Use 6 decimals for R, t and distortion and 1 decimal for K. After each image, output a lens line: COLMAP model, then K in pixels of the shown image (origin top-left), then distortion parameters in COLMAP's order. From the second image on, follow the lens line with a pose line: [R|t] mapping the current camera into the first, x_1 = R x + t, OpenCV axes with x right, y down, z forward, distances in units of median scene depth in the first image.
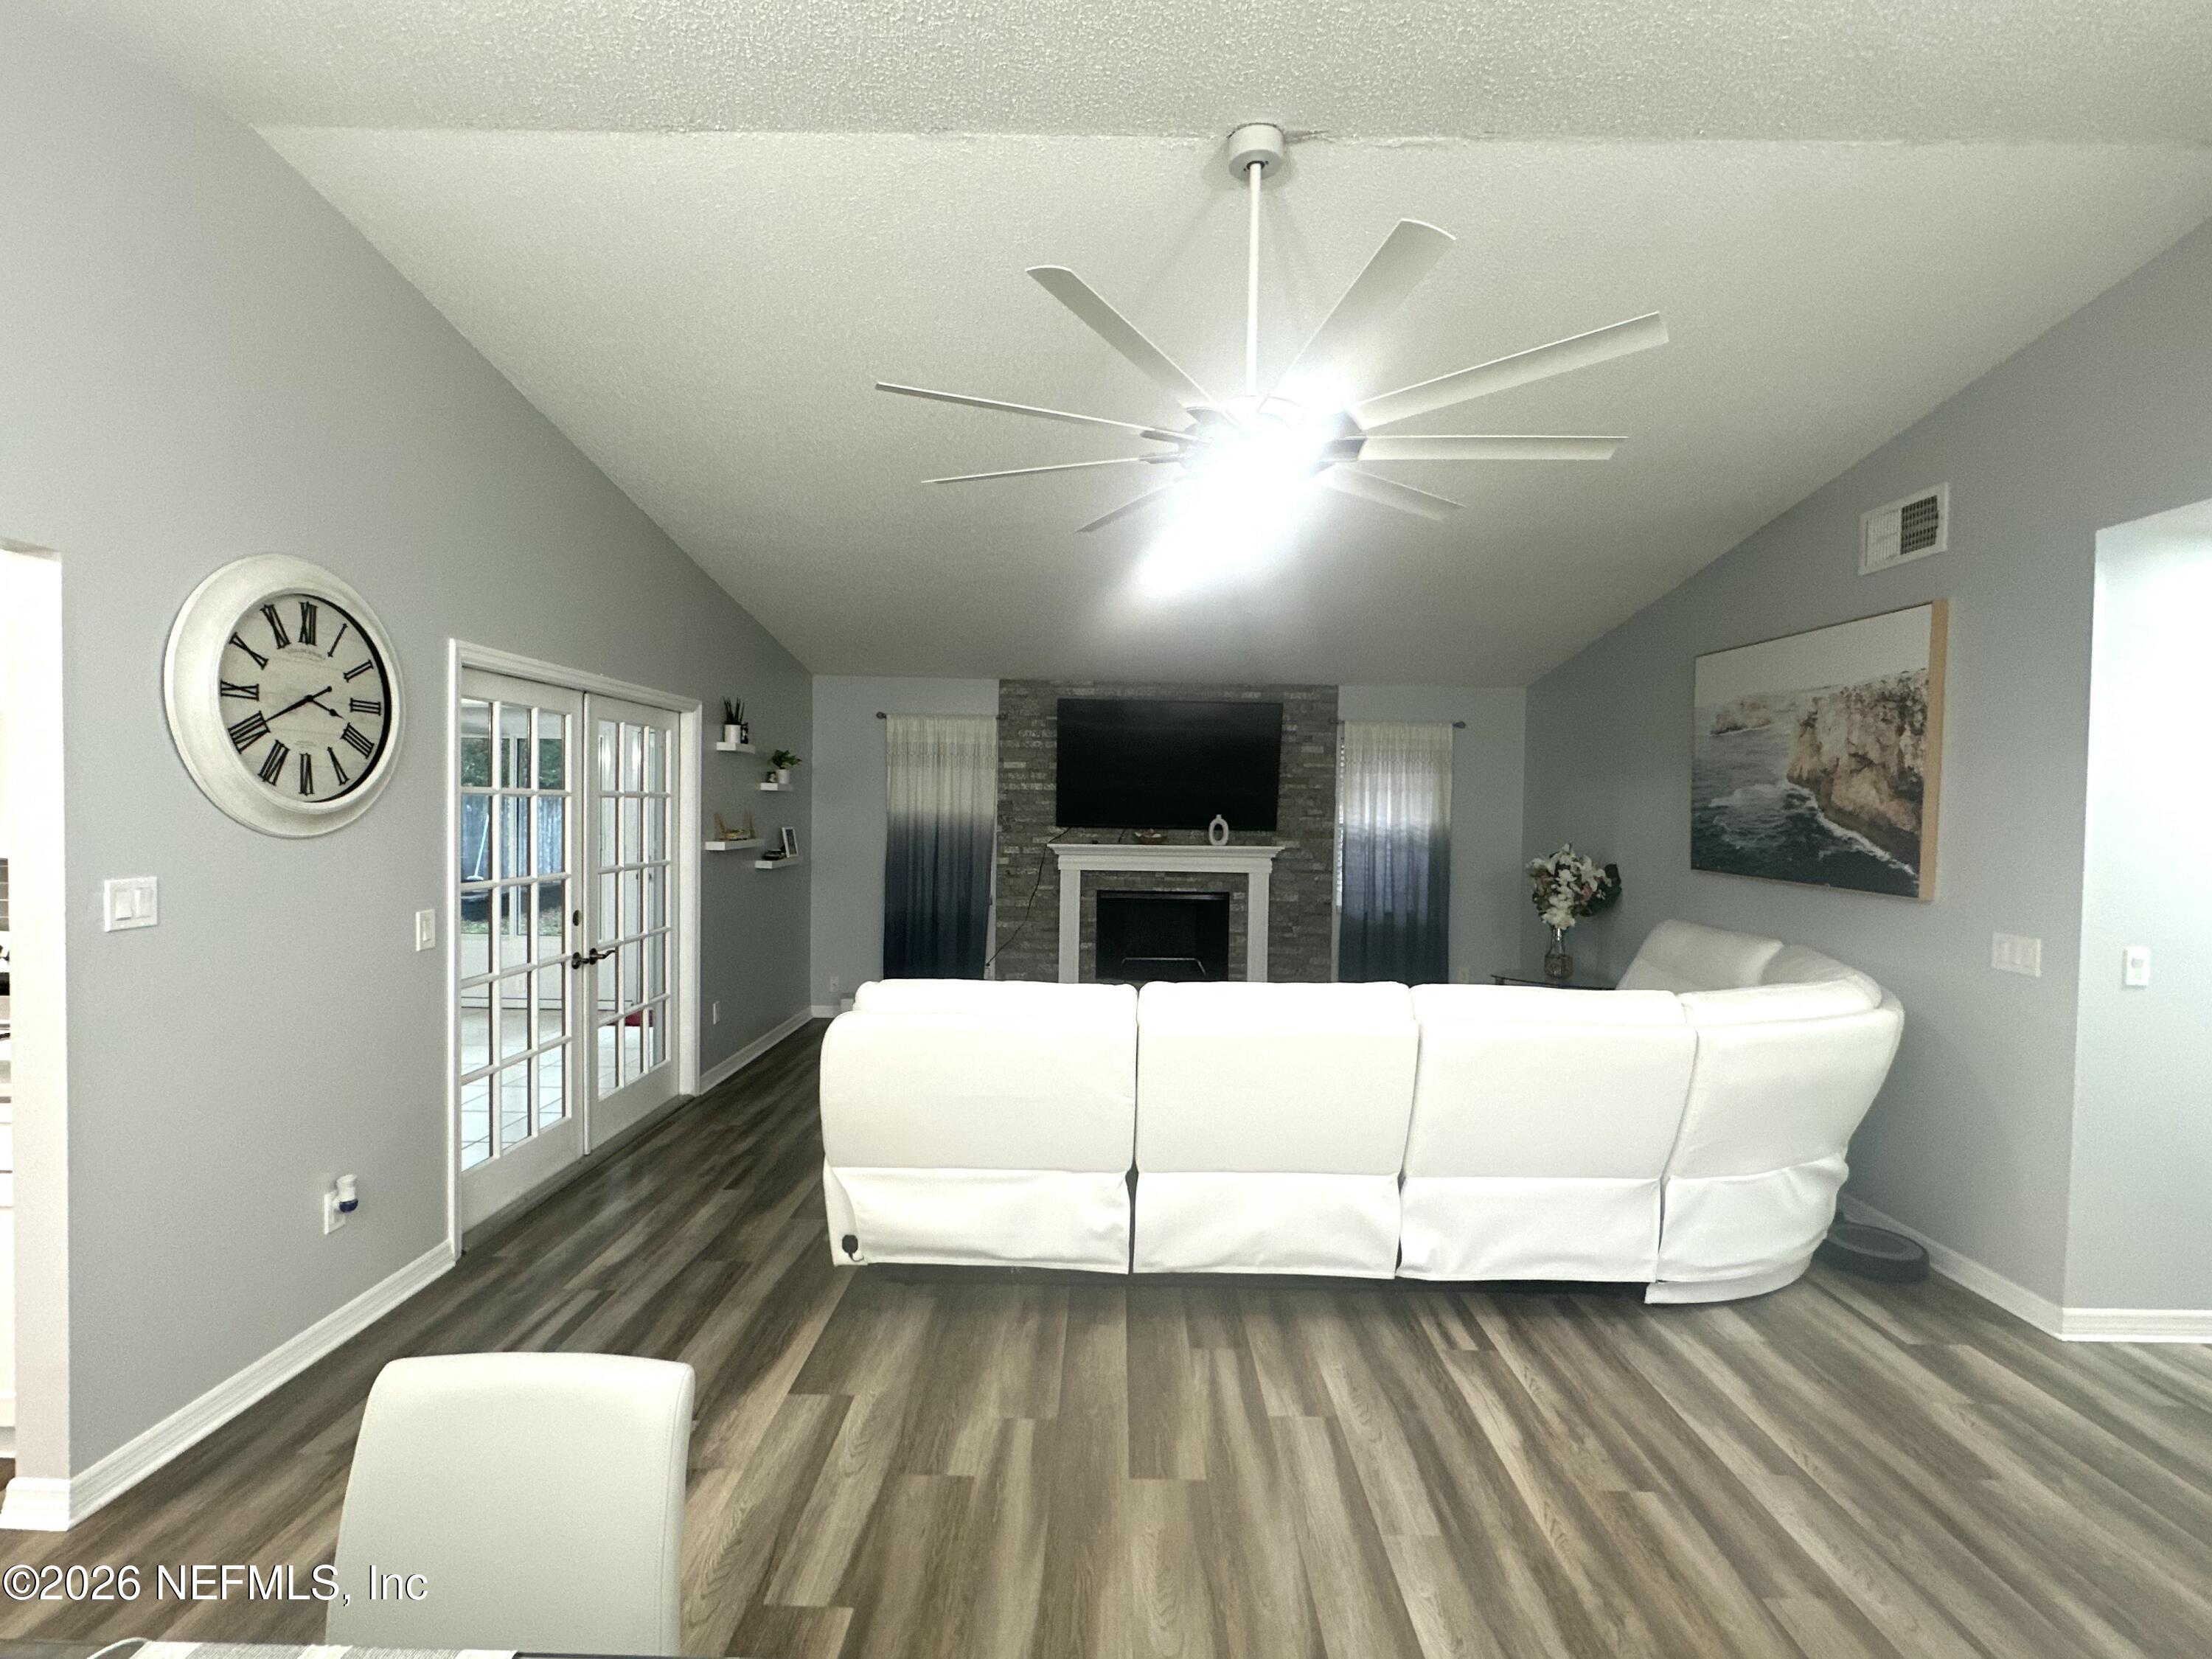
lens RADIAL K [[987.5, 0, 1106.4], [0, 987.5, 828.3], [0, 0, 1]] dist [-0.003732, 0.000267]
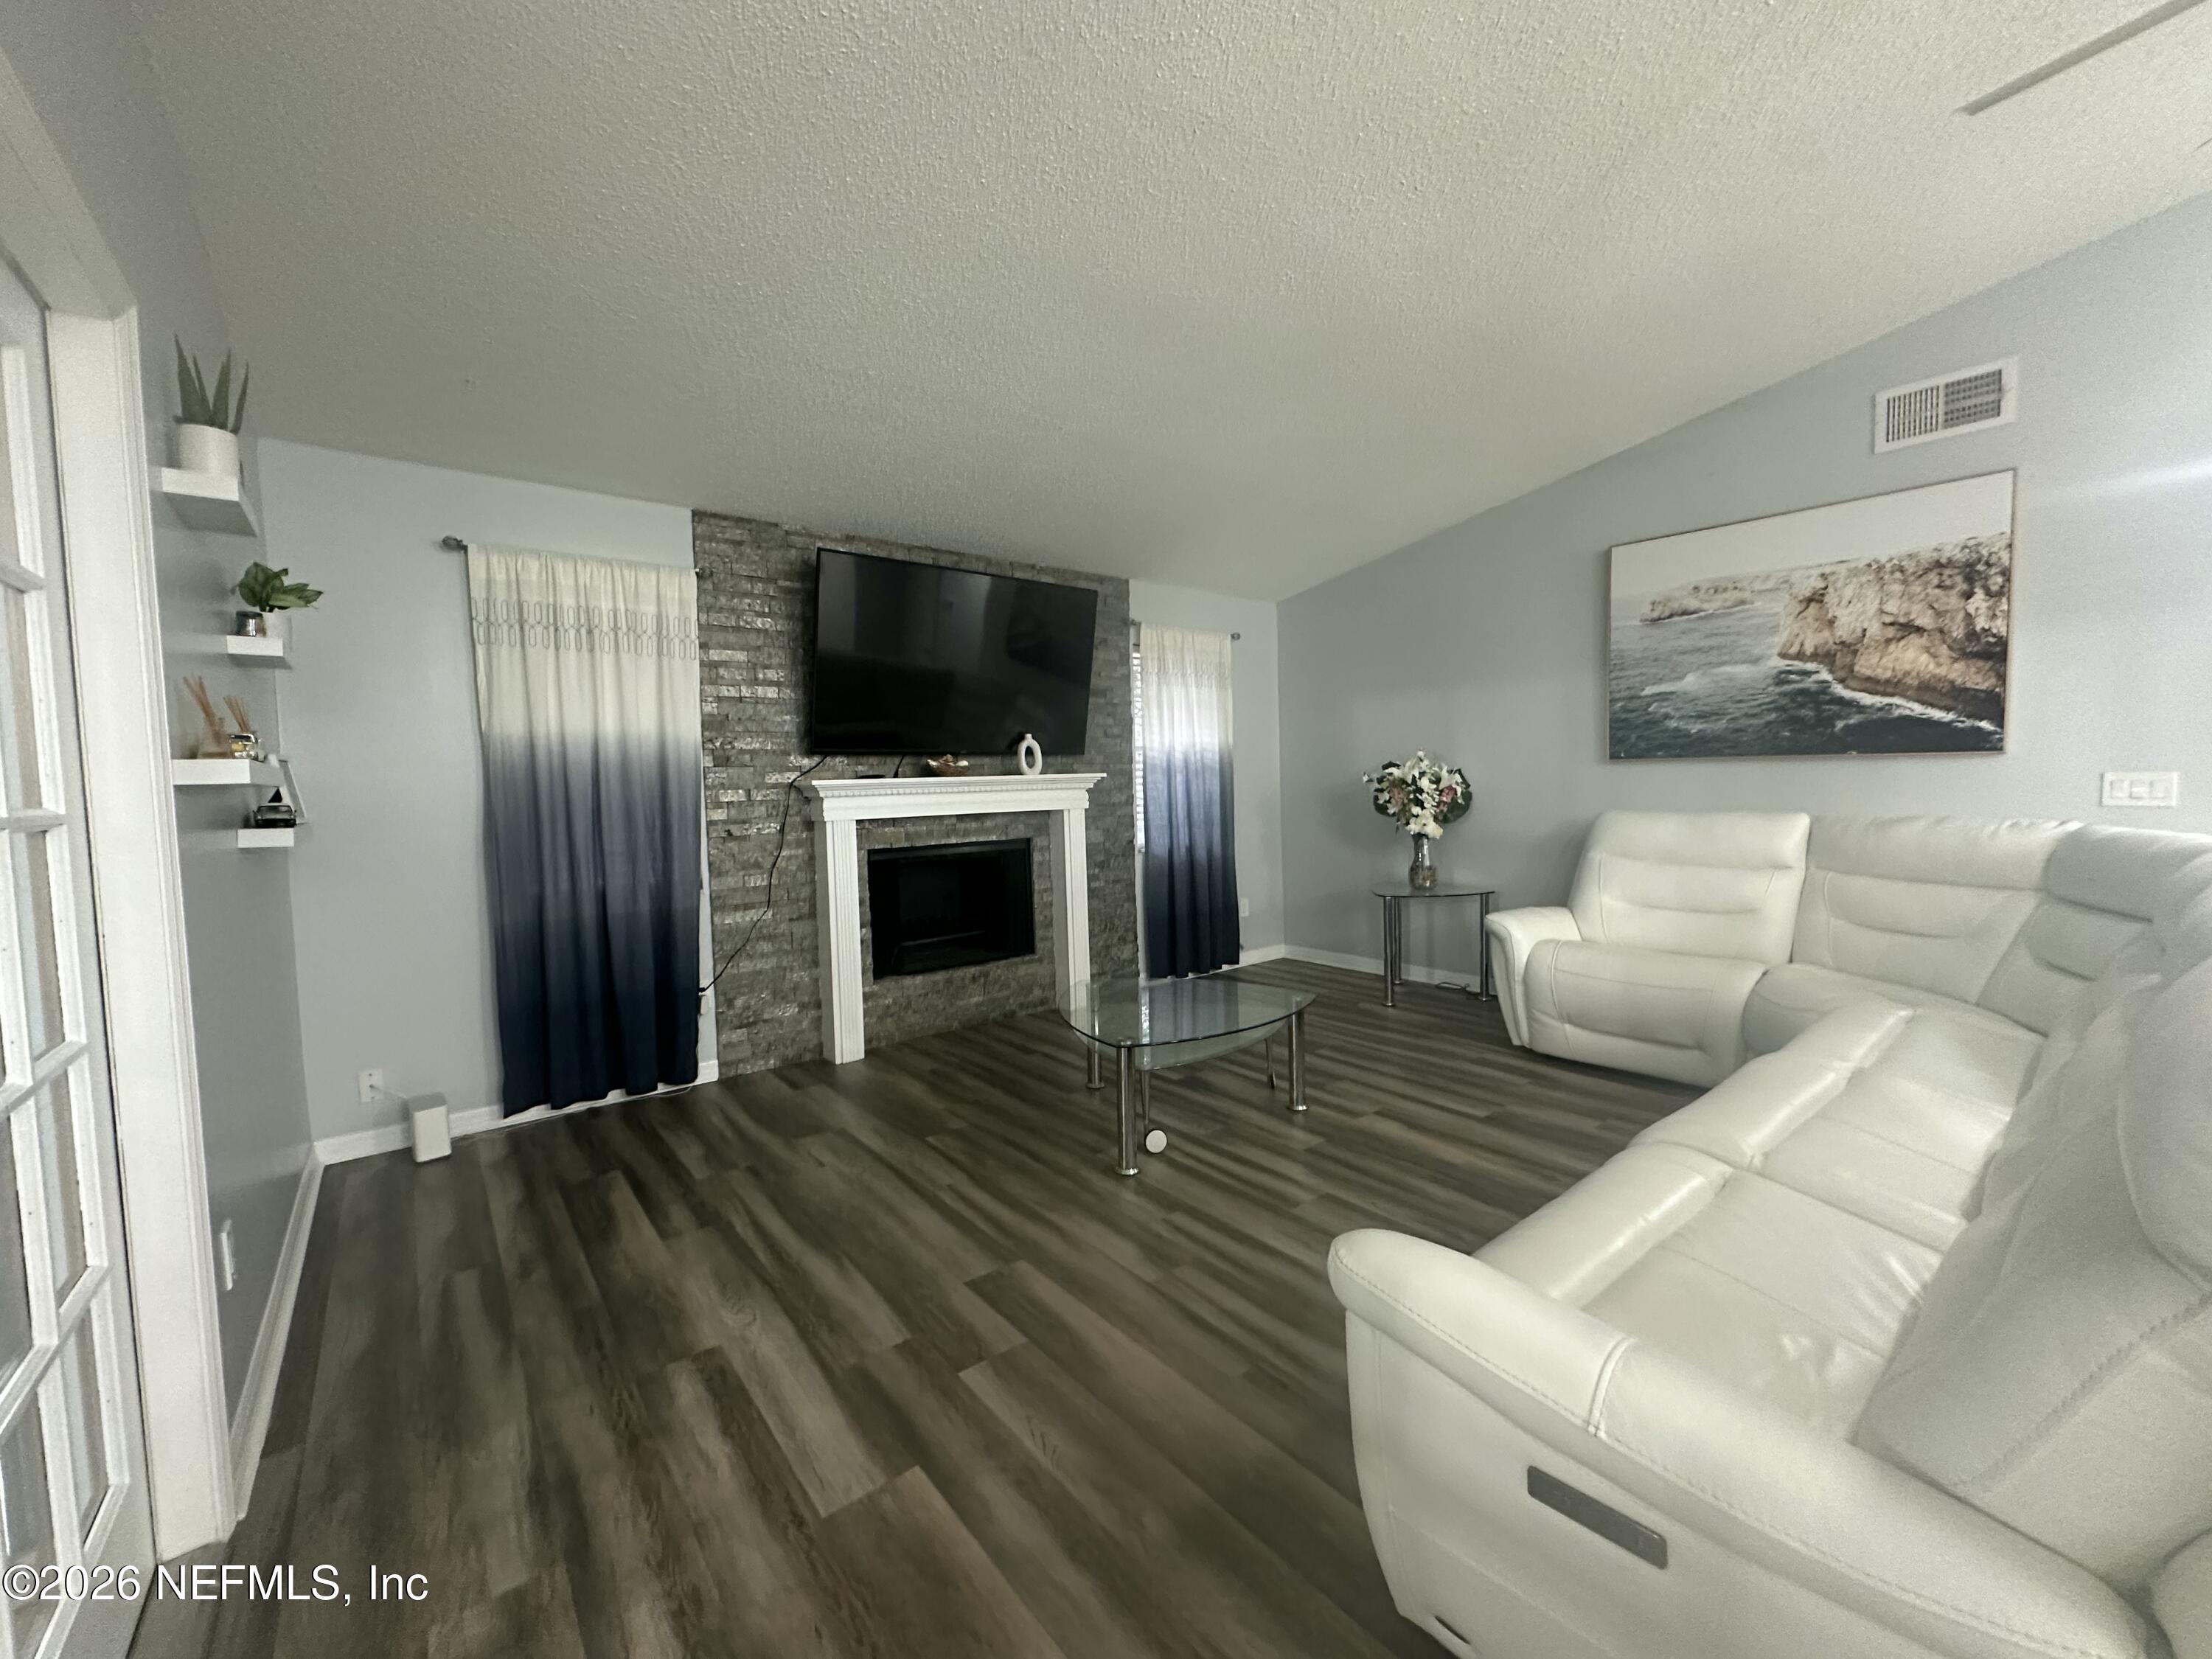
lens RADIAL K [[882.1, 0, 1105.6], [0, 882.1, 827.9], [0, 0, 1]] dist [-0.007650, 0.001493]
pose [[0.775855, -0.069382, 0.627084, -0.448815], [0.052800, 0.997588, 0.045049, 0.051139], [-0.628697, -0.001841, 0.777648, 0.747405]]
